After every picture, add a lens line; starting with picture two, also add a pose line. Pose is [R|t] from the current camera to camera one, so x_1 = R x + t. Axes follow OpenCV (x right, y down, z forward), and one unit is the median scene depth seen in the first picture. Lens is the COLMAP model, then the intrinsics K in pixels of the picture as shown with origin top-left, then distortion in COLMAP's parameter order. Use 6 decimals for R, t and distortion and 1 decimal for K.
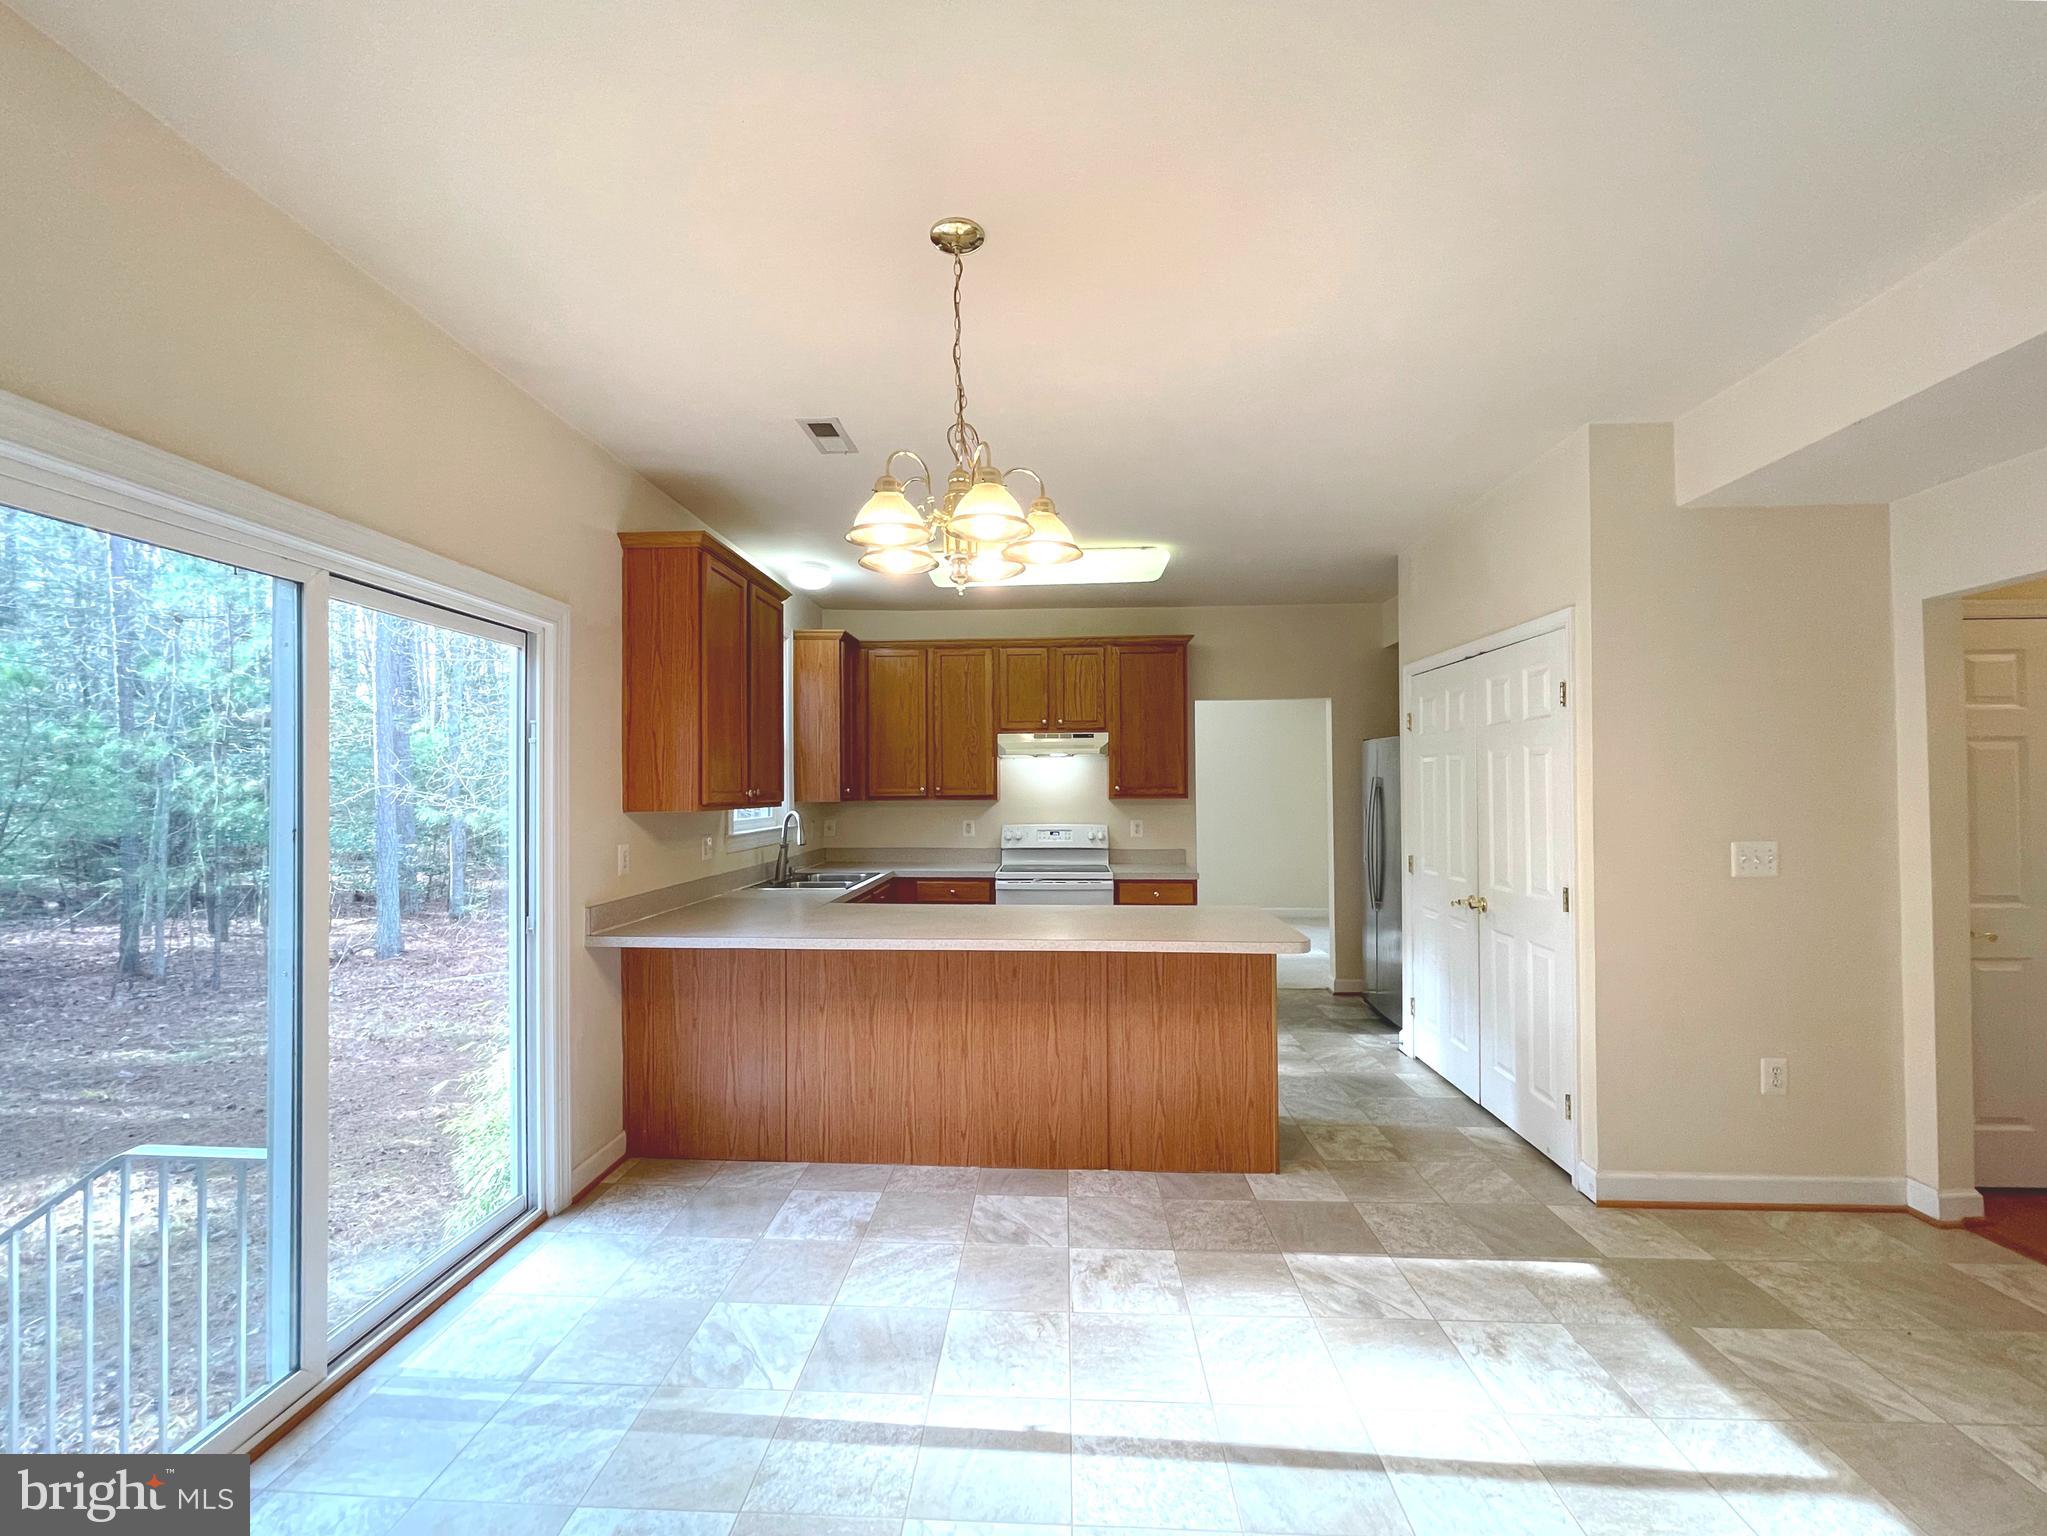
lens RADIAL K [[845.0, 0, 1046.7], [0, 845.0, 764.3], [0, 0, 1]] dist [-0.002225, 0.000581]
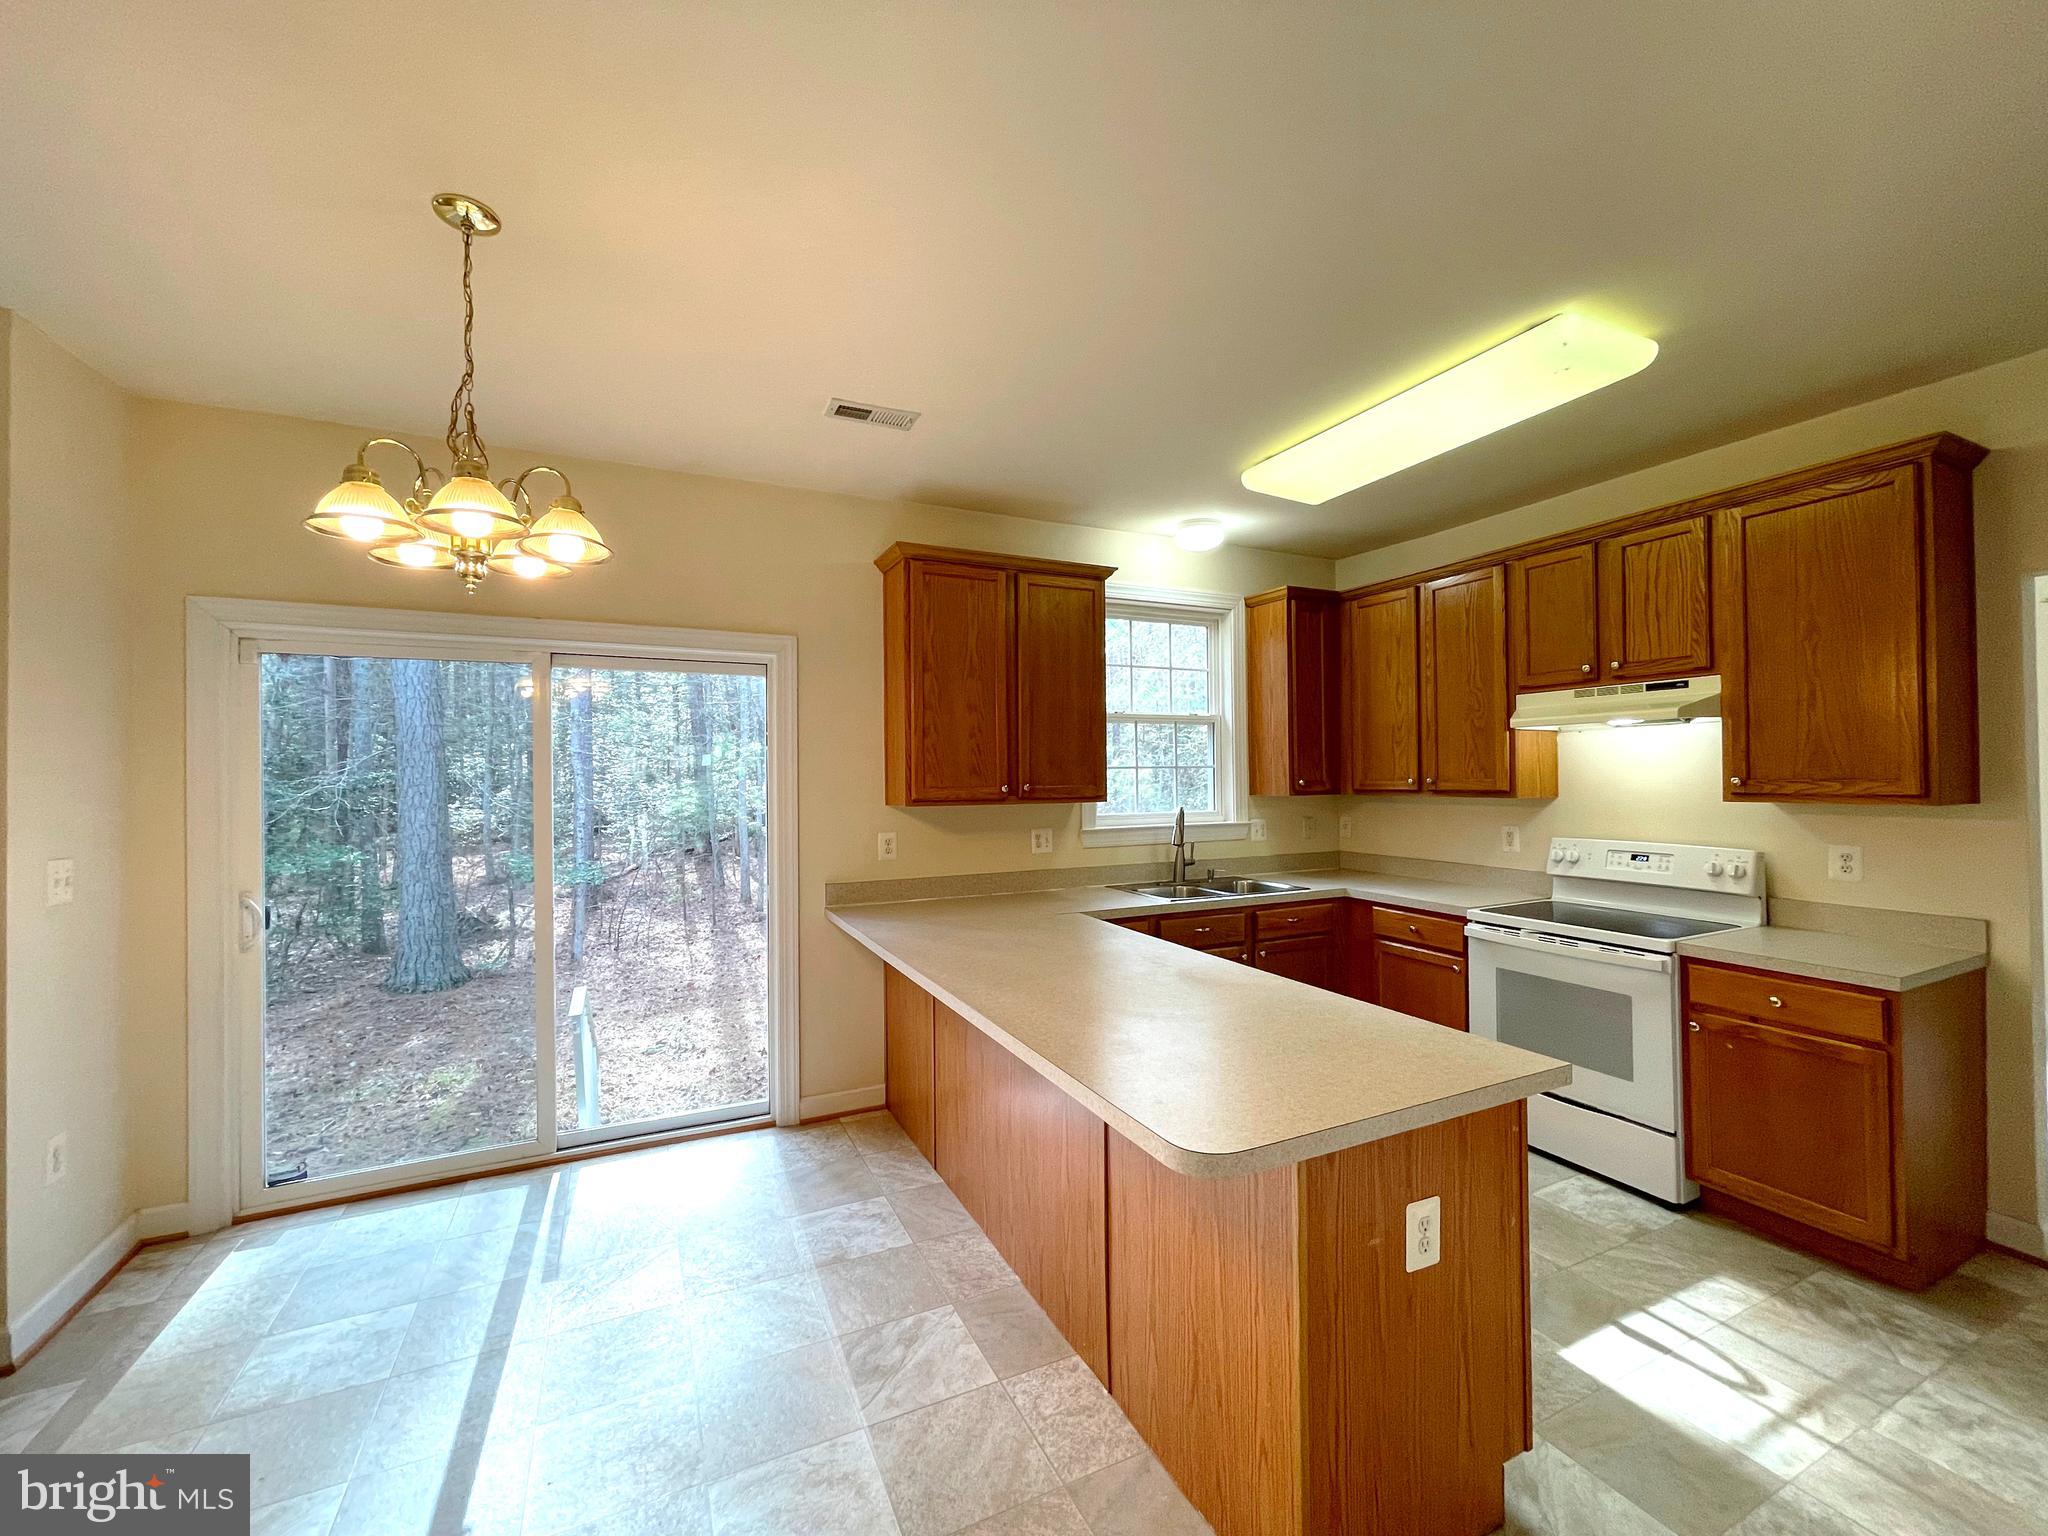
lens RADIAL K [[845.4, 0, 1007.1], [0, 845.4, 760.5], [0, 0, 1]] dist [-0.002225, 0.000581]
pose [[0.450791, -0.015409, -0.892496, 0.610780], [0.032243, 0.999480, -0.000970, 0.003256], [0.892047, -0.028339, 0.451054, 0.658238]]
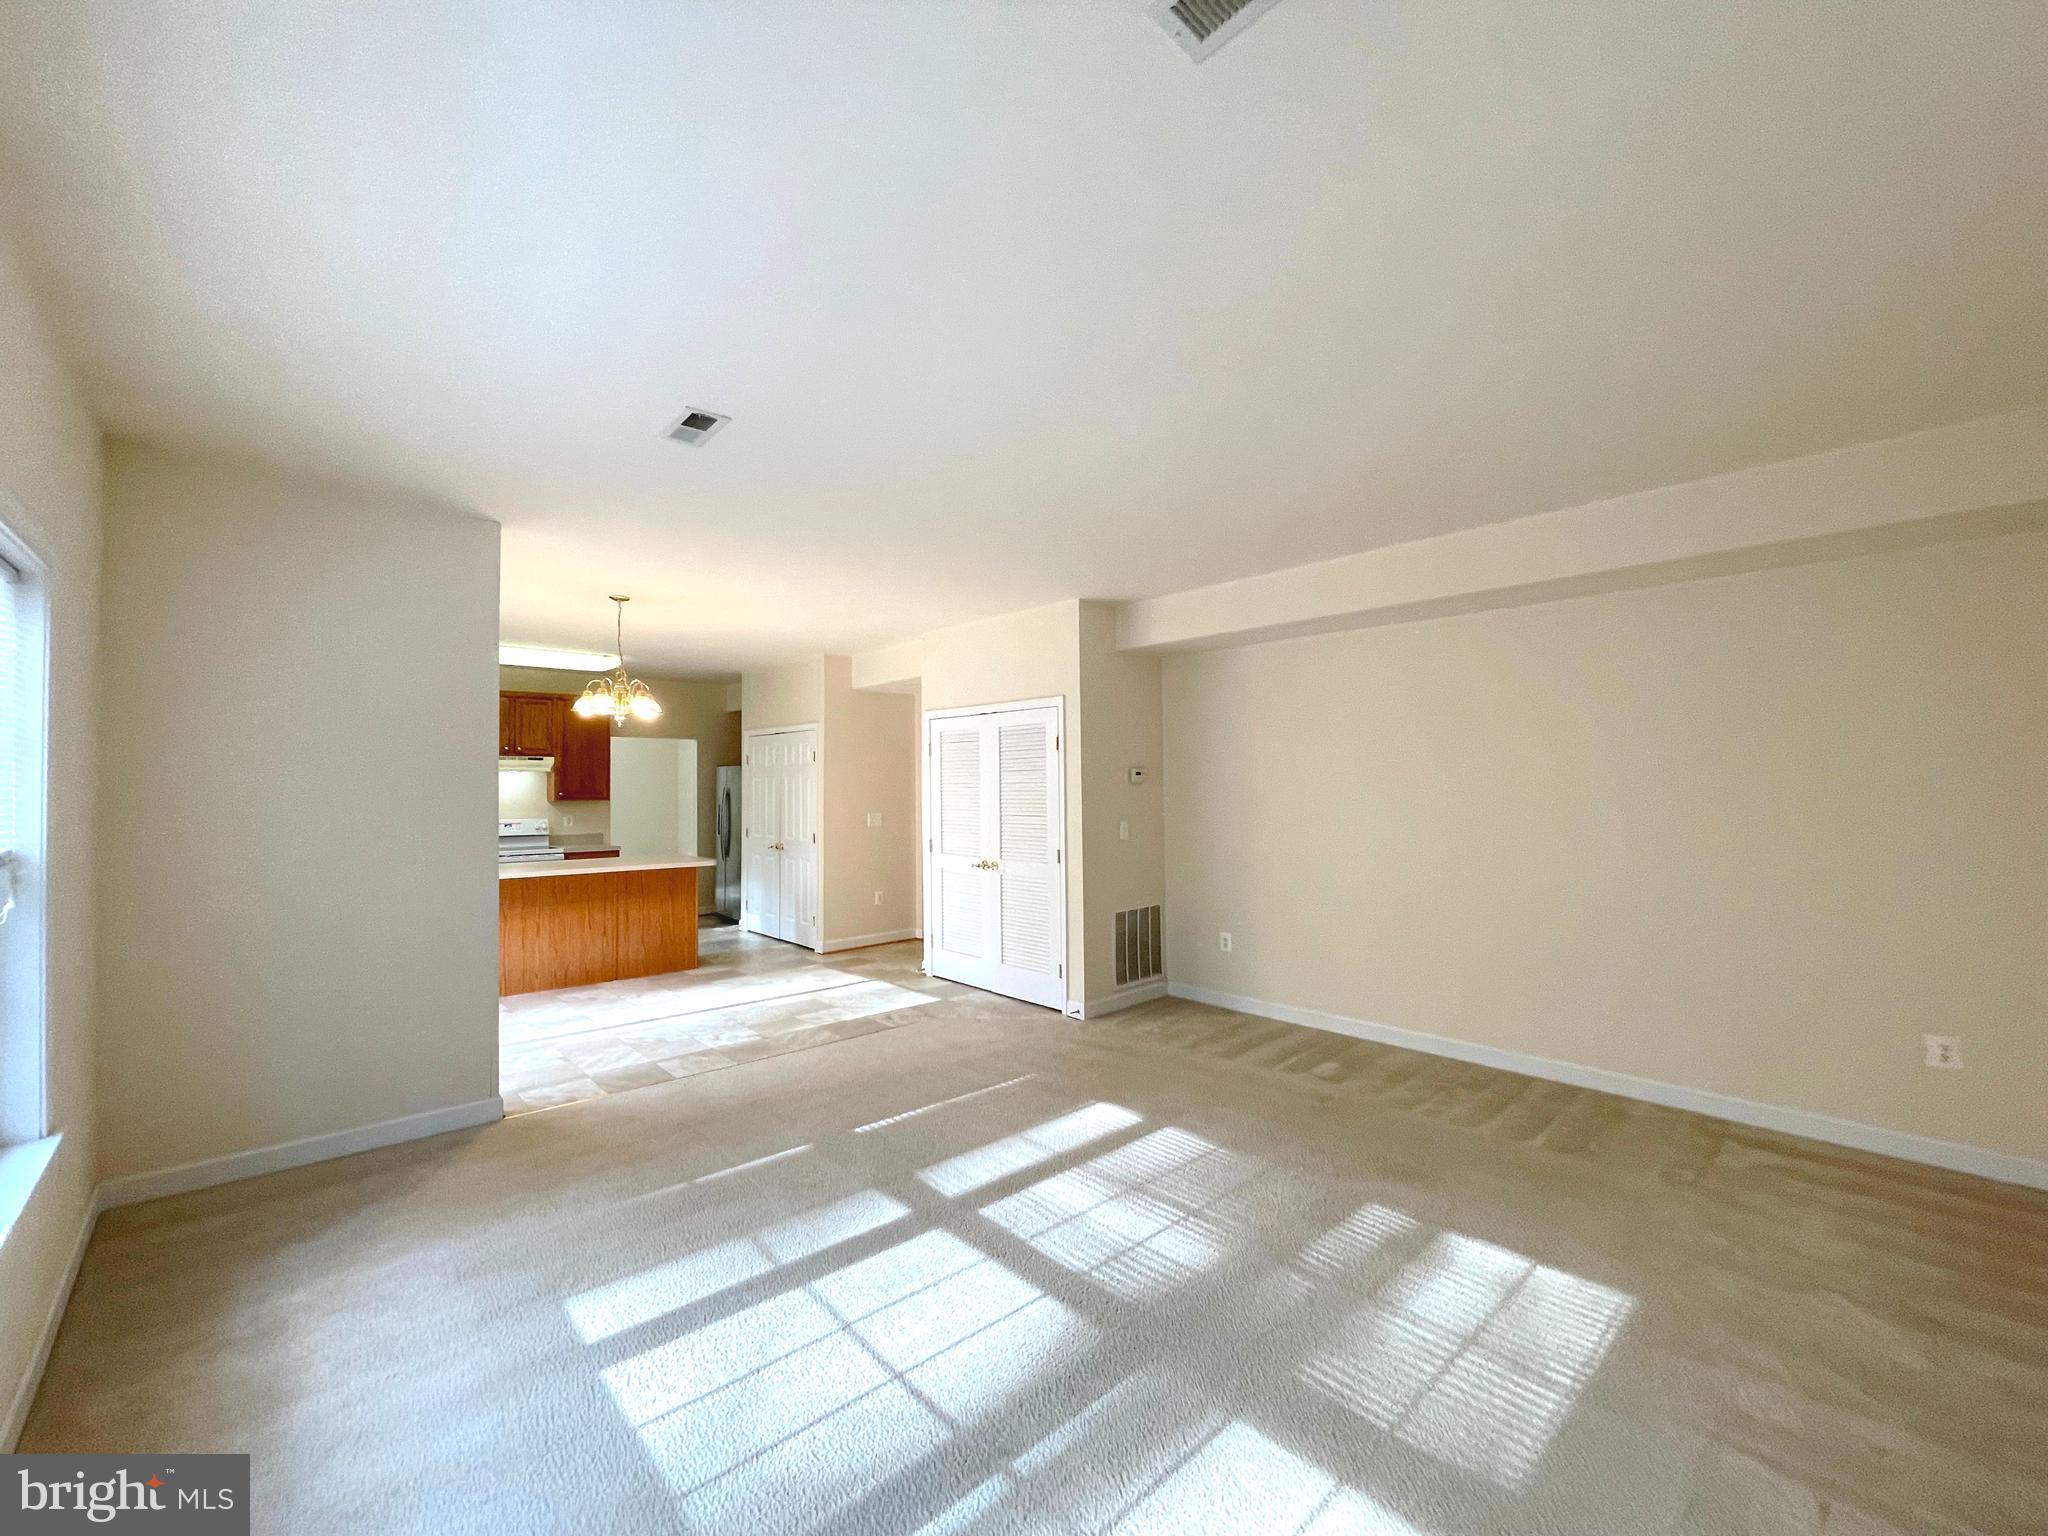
lens RADIAL K [[845.4, 0, 1009.4], [0, 845.4, 772.2], [0, 0, 1]] dist [-0.002225, 0.000581]
pose [[0.724711, 0.011878, 0.688951, -0.651085], [-0.015829, 0.999875, -0.000589, -0.040856], [-0.688871, -0.010479, 0.724808, -1.137696]]
